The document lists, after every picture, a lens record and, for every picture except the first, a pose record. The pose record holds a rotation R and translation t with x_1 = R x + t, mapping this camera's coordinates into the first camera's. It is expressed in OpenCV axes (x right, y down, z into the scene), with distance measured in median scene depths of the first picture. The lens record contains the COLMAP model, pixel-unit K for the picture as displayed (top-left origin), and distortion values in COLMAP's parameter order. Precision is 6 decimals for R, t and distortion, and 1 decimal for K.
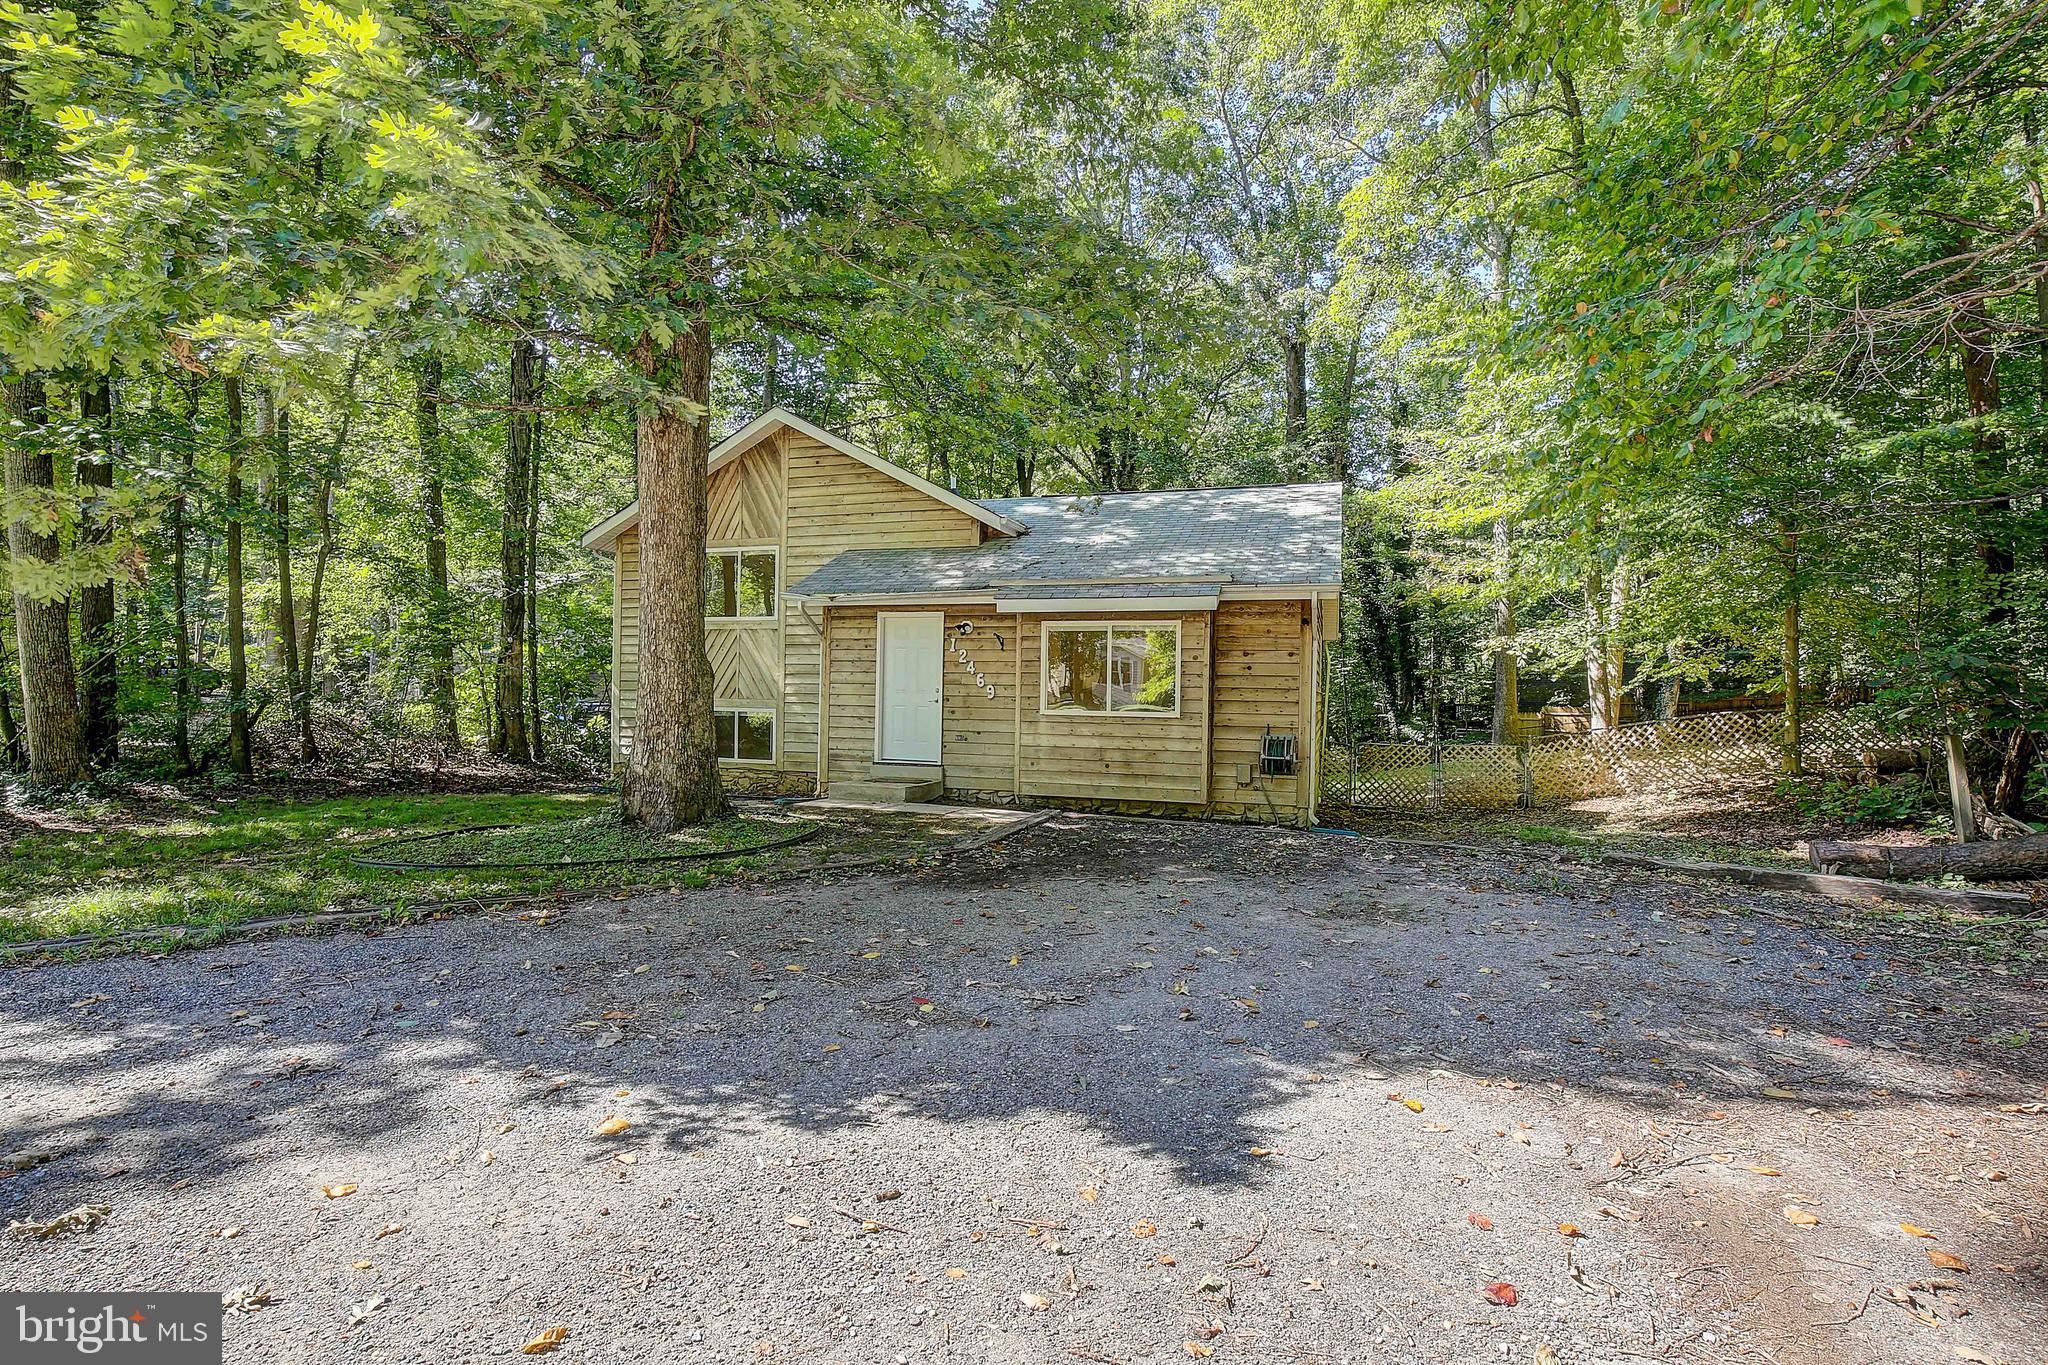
lens RADIAL K [[951.0, 0, 1028.8], [0, 951.0, 690.8], [0, 0, 1]] dist [-0.002263, 0.000617]
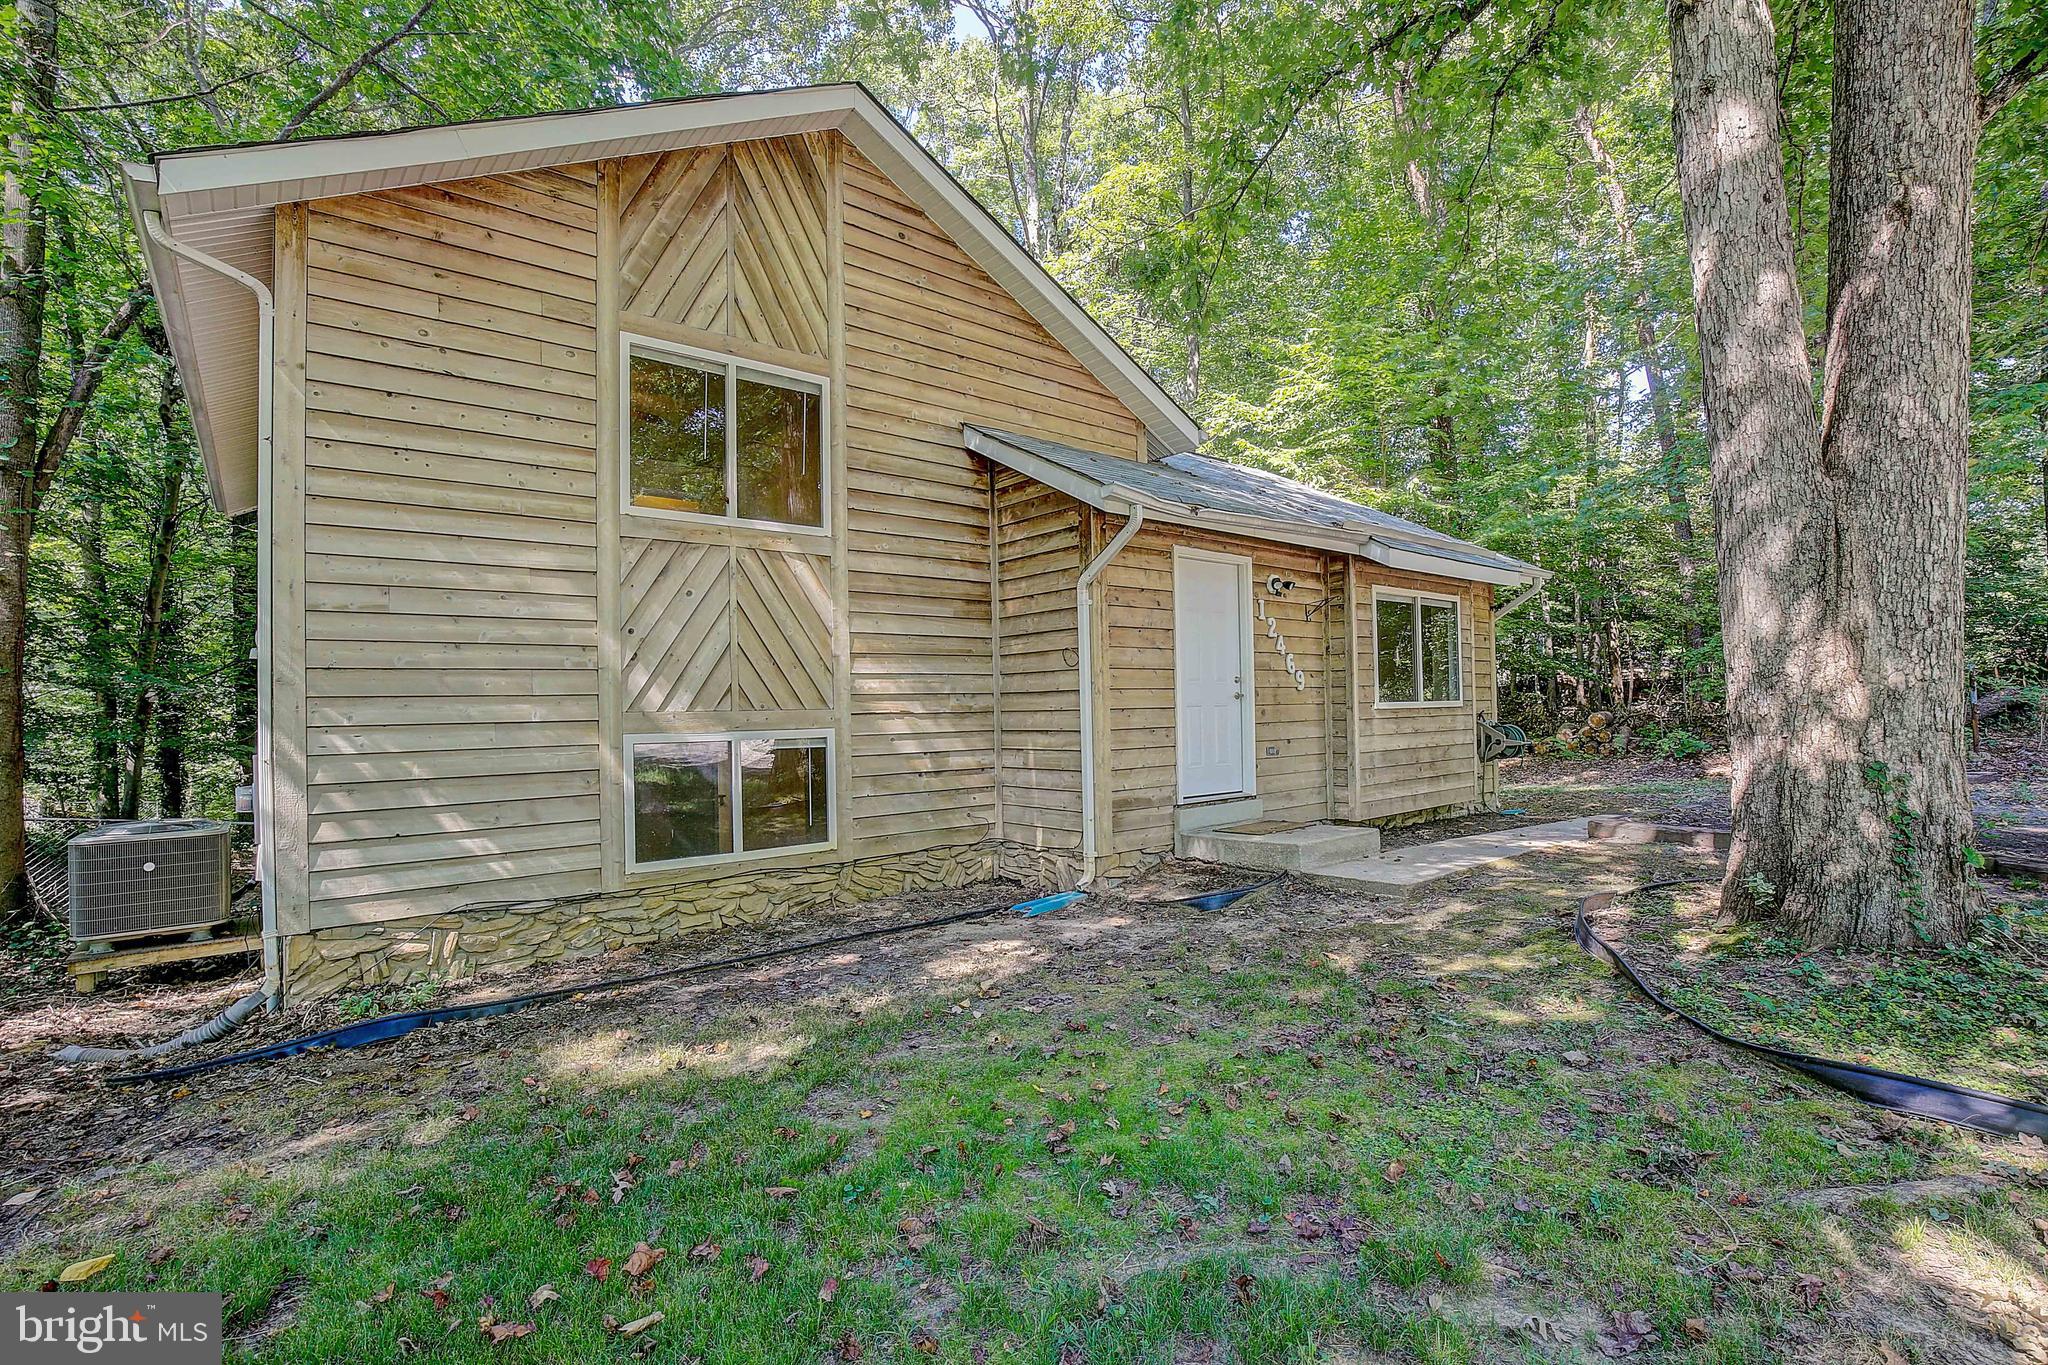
lens RADIAL K [[951.0, 0, 1028.8], [0, 951.0, 690.8], [0, 0, 1]] dist [-0.002263, 0.000617]
pose [[0.522680, -0.012156, 0.852442, -0.769759], [0.024804, 0.999692, -0.000952, 0.004501], [-0.852168, 0.021642, 0.522821, 0.850819]]
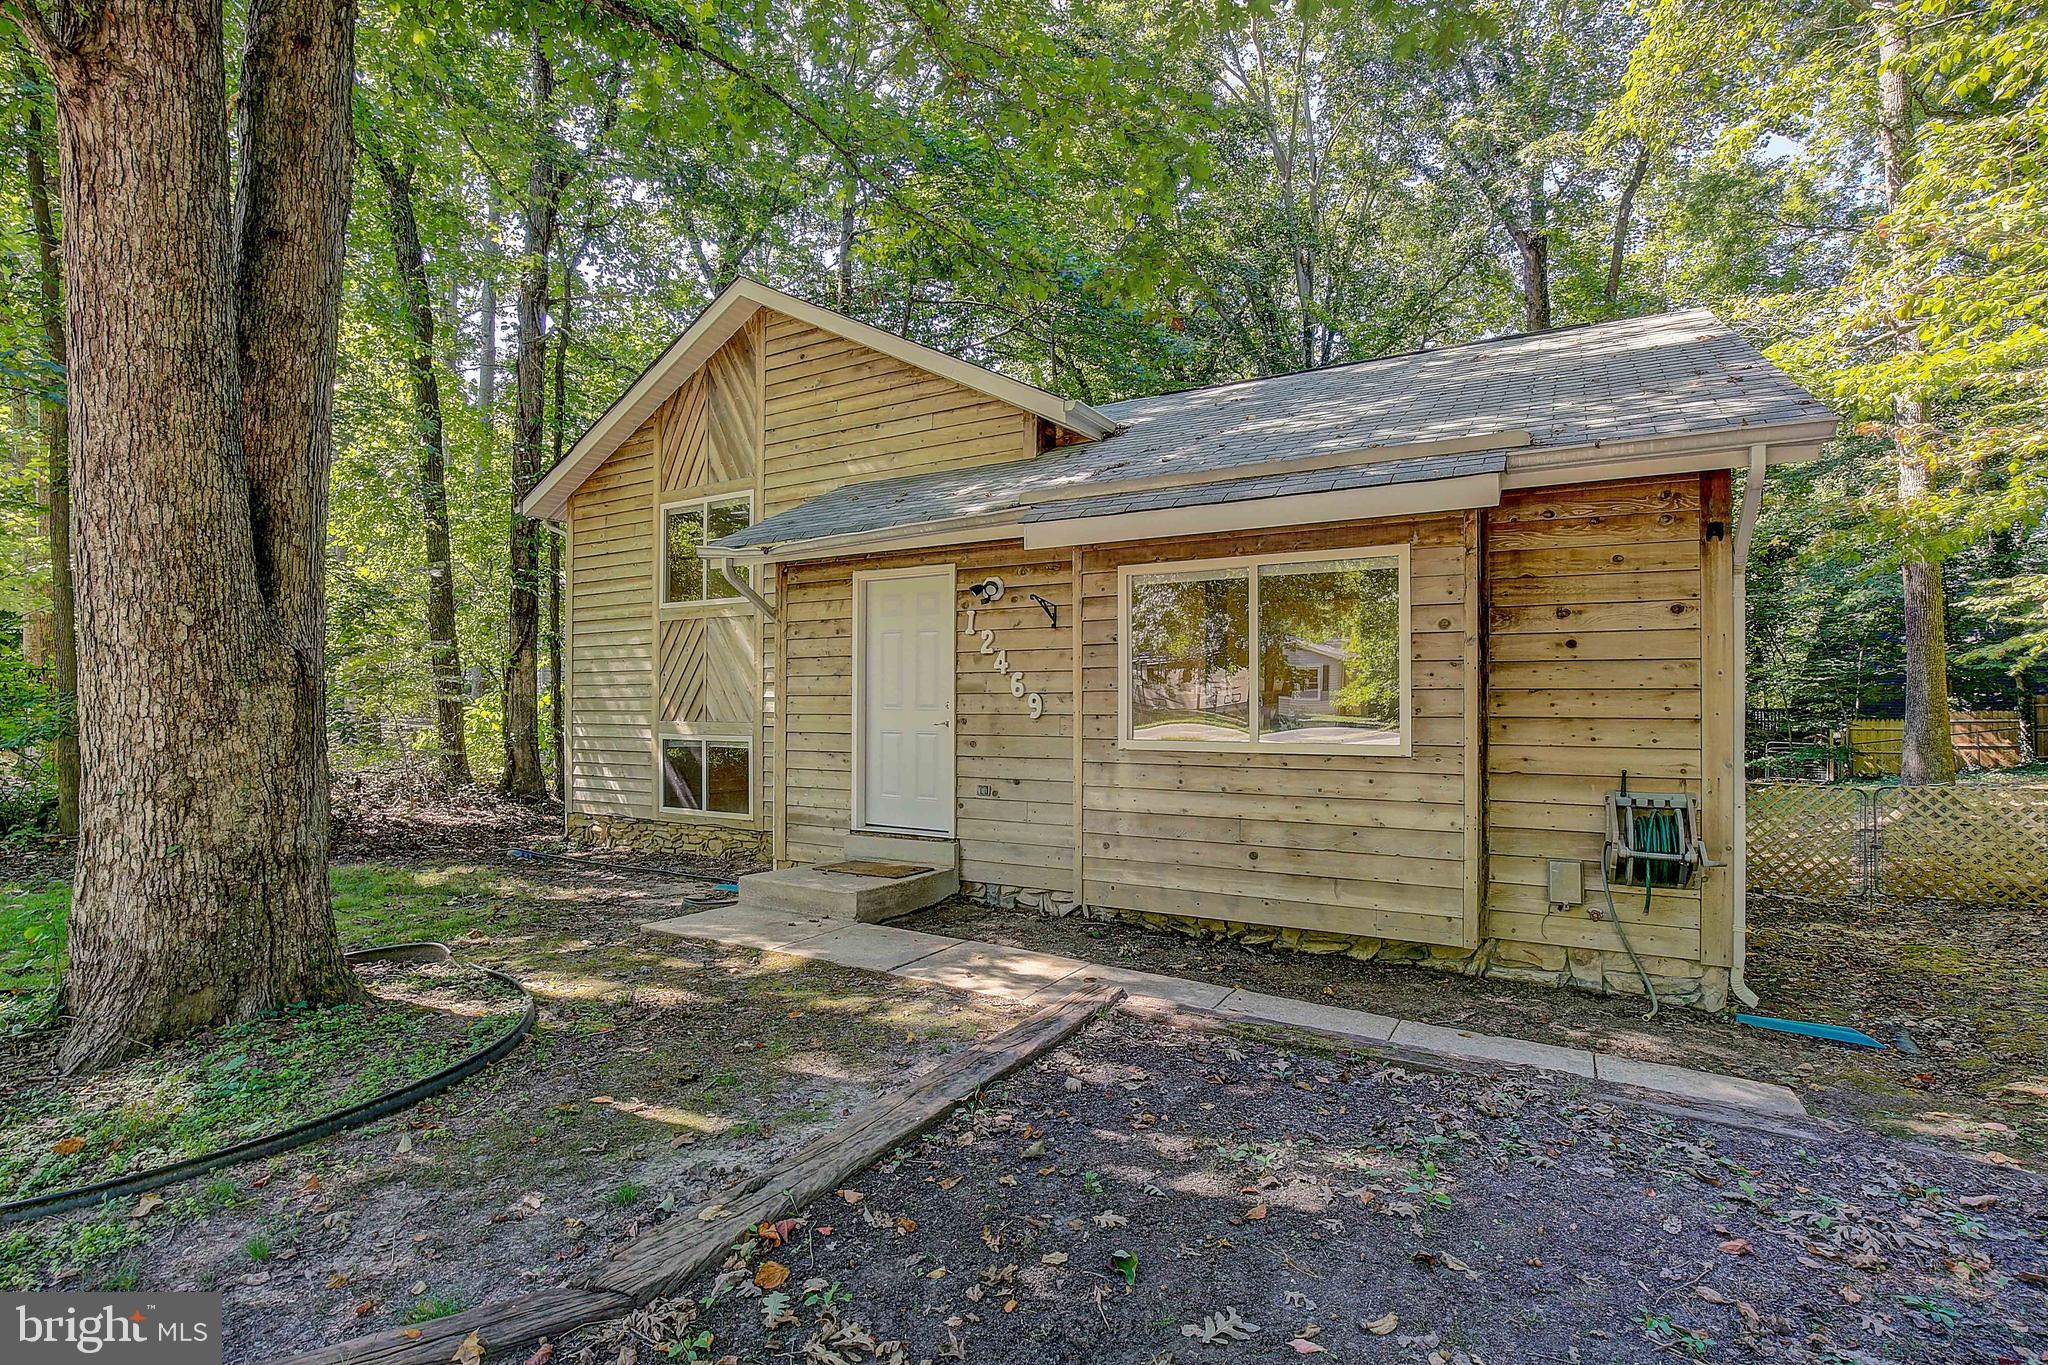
lens RADIAL K [[939.0, 0, 1037.9], [0, 939.0, 694.8], [0, 0, 1]] dist [-0.024535, -0.000038]
pose [[0.981018, -0.018867, -0.192995, 0.067584], [0.017419, 0.999806, -0.009196, -0.000376], [0.193131, 0.005660, 0.981157, 0.504905]]
